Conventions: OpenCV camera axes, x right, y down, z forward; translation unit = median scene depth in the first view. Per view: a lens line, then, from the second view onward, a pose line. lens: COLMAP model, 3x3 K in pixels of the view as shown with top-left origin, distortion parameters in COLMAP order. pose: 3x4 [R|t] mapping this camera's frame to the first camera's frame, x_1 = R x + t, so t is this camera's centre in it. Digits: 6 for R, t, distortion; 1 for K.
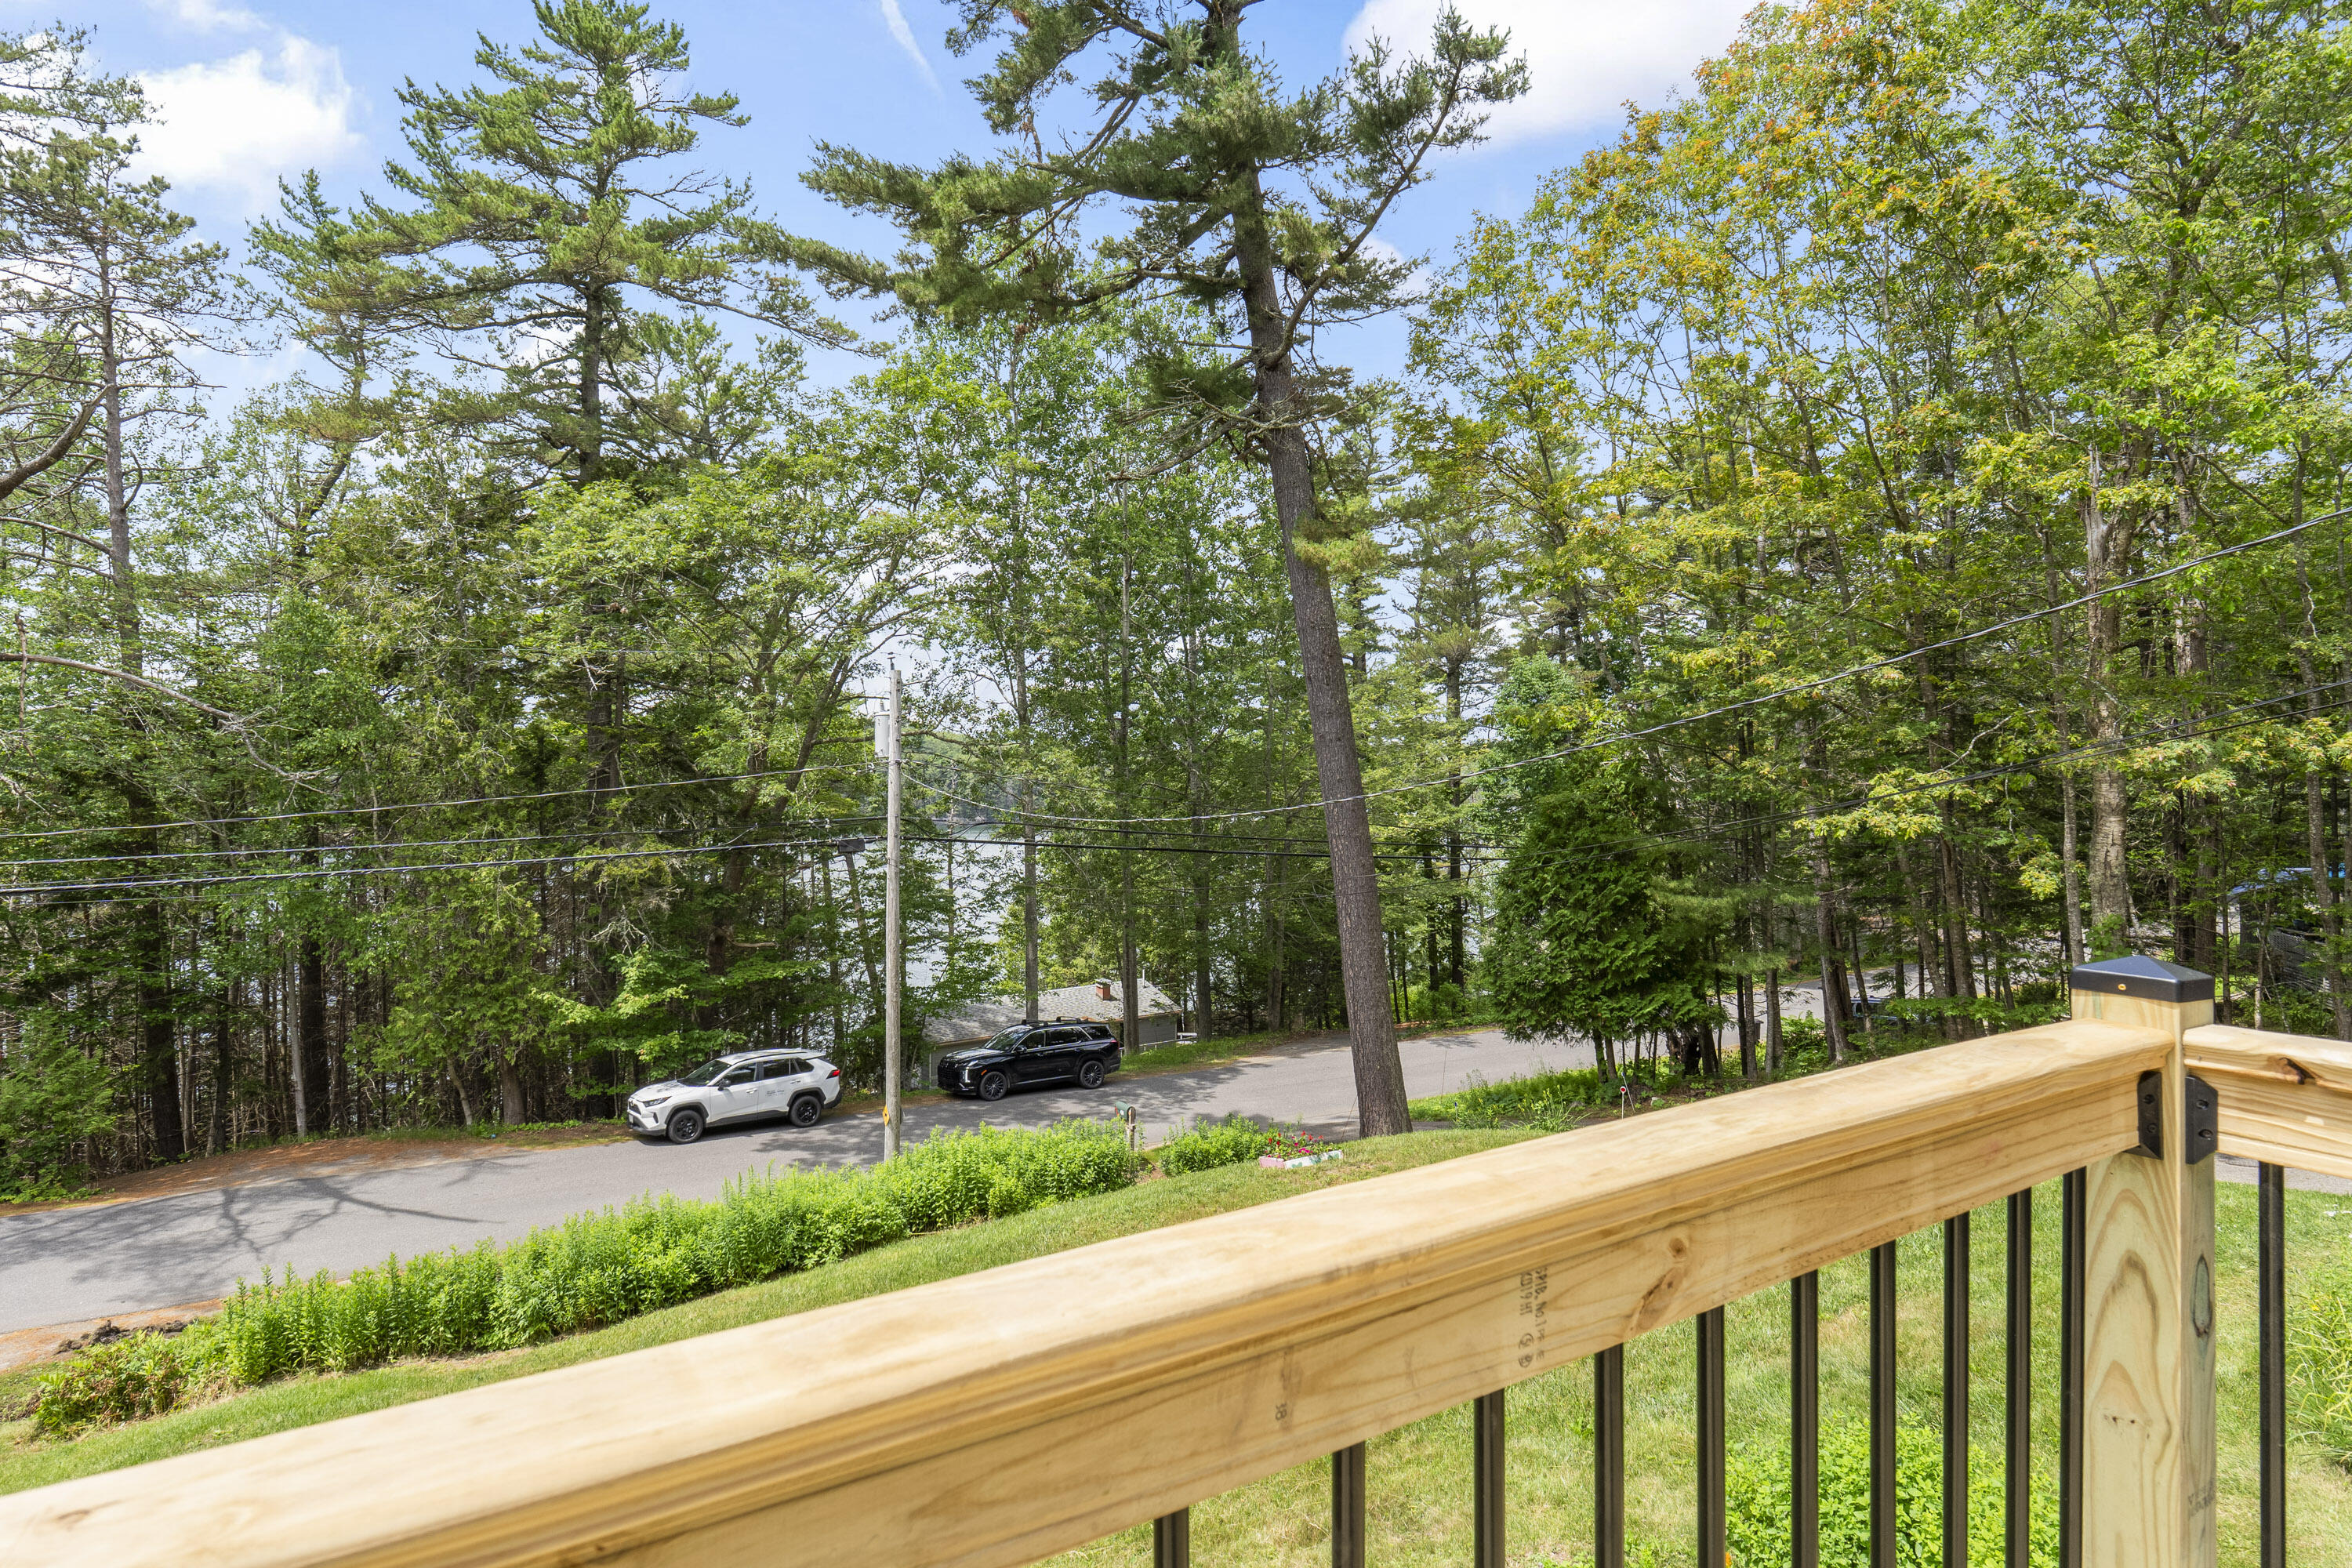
lens RADIAL K [[1280.6, 0, 1180.6], [0, 1280.6, 776.6], [0, 0, 1]] dist [0.001033, -0.000364]
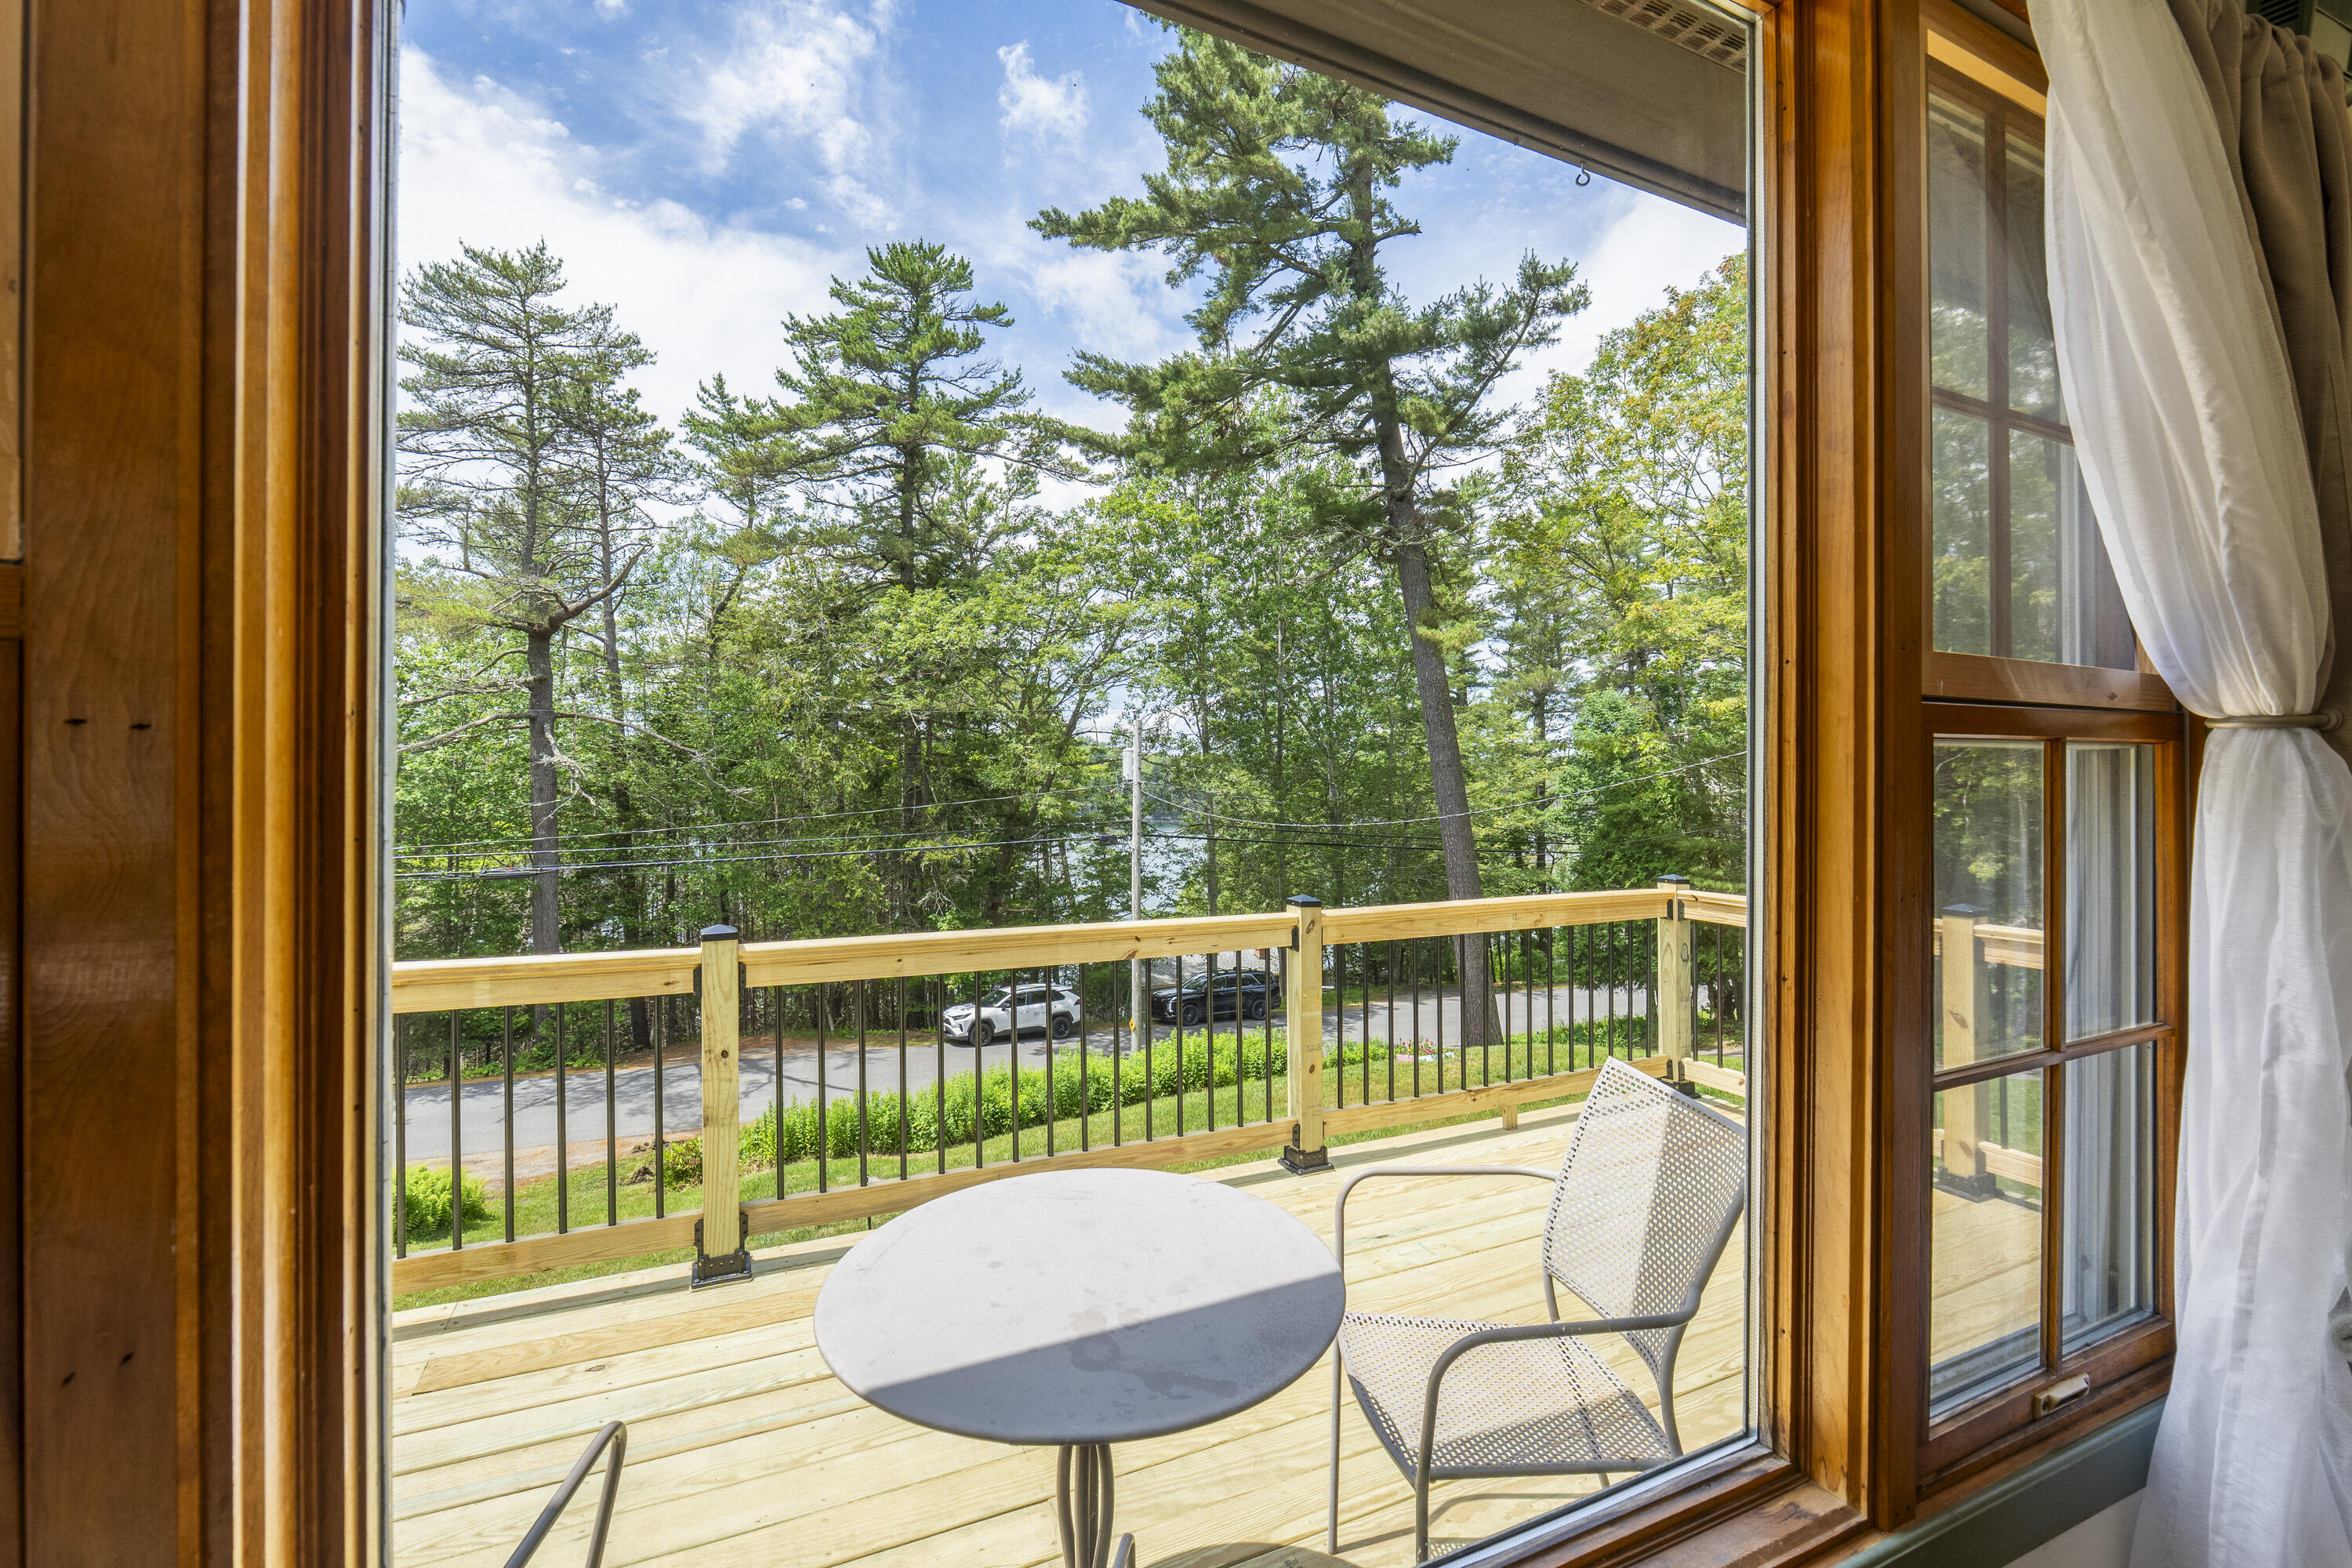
lens RADIAL K [[994.4, 0, 1173.6], [0, 994.4, 784.7], [0, 0, 1]] dist [-0.002632, -0.000124]
pose [[0.989739, -0.002458, -0.142863, -0.010972], [0.002225, 0.999996, -0.001788, -0.003963], [0.142867, 0.001452, 0.989741, -0.062750]]
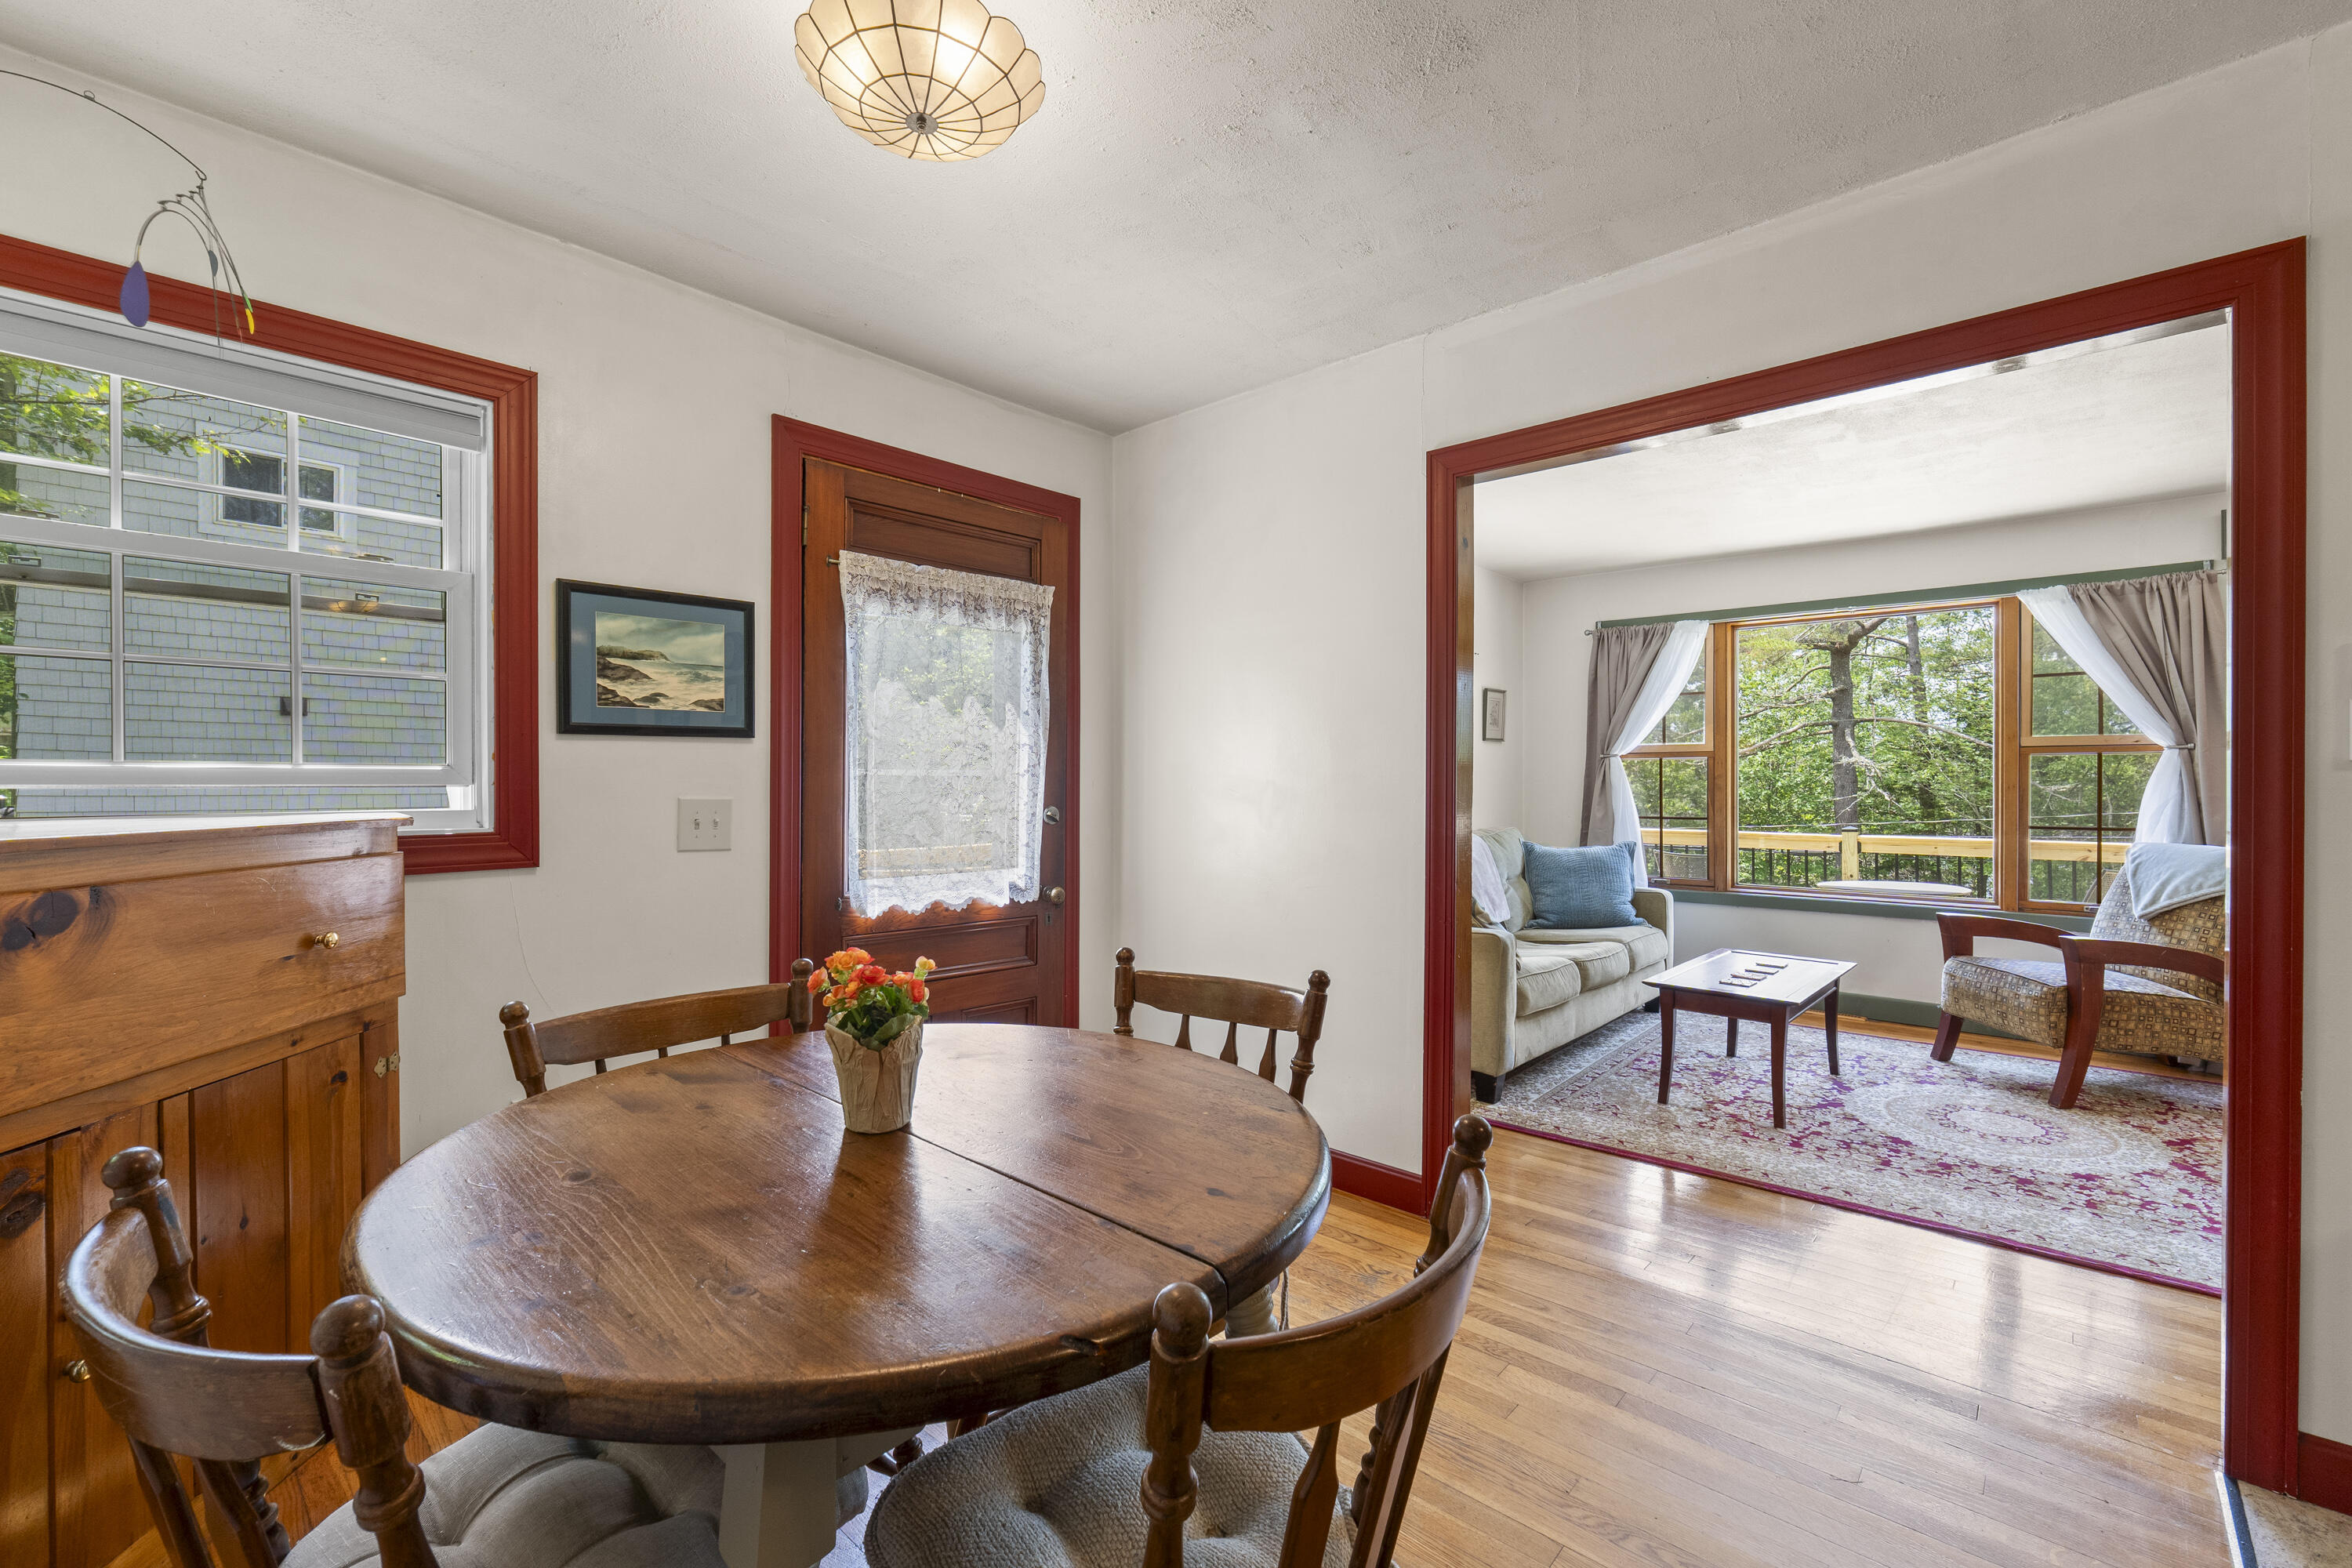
lens RADIAL K [[994.4, 0, 1181.1], [0, 994.4, 786.6], [0, 0, 1]] dist [-0.002632, -0.000124]
pose [[0.259900, -0.002147, -0.965633, 1.651329], [0.000979, 0.999998, -0.001960, 0.031586], [0.965635, -0.000436, 0.259902, -1.715385]]
